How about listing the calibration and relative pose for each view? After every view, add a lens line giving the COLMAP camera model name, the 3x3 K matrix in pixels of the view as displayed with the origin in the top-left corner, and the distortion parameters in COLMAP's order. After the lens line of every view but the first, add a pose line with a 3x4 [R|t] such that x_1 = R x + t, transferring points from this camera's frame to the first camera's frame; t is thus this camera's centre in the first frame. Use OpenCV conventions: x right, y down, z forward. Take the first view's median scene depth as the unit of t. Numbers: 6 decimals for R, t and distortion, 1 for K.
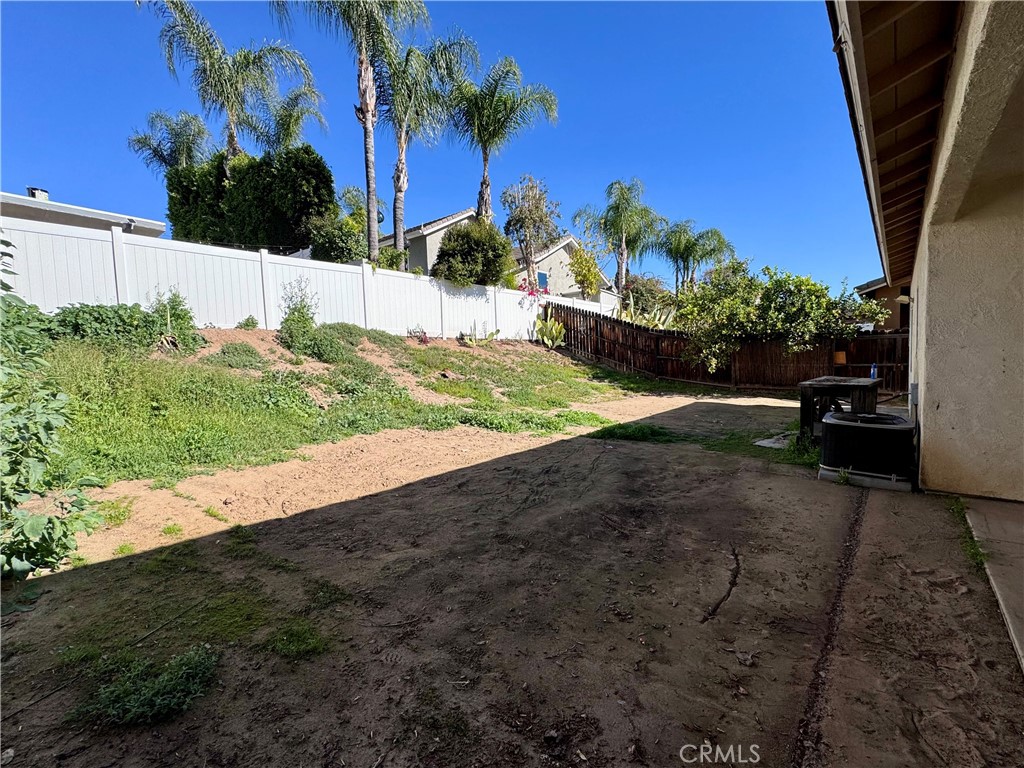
lens RADIAL K [[452.2, 0, 510.7], [0, 452.2, 383.5], [0, 0, 1]] dist [0.001362, 0.000085]
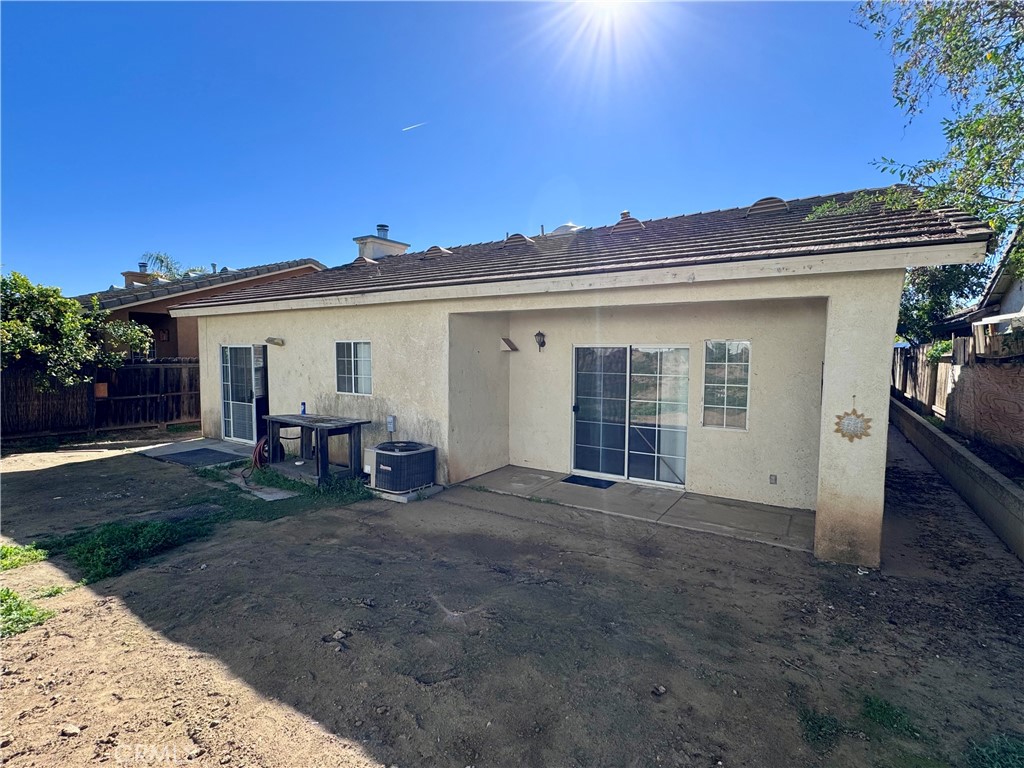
lens RADIAL K [[497.1, 0, 510.1], [0, 497.1, 384.9], [0, 0, 1]] dist [0.001307, -0.000325]
pose [[-0.142727, -0.036355, 0.989094, -0.913685], [0.059596, 0.997196, 0.045252, -0.202524], [-0.987966, 0.065405, -0.140161, 1.228833]]
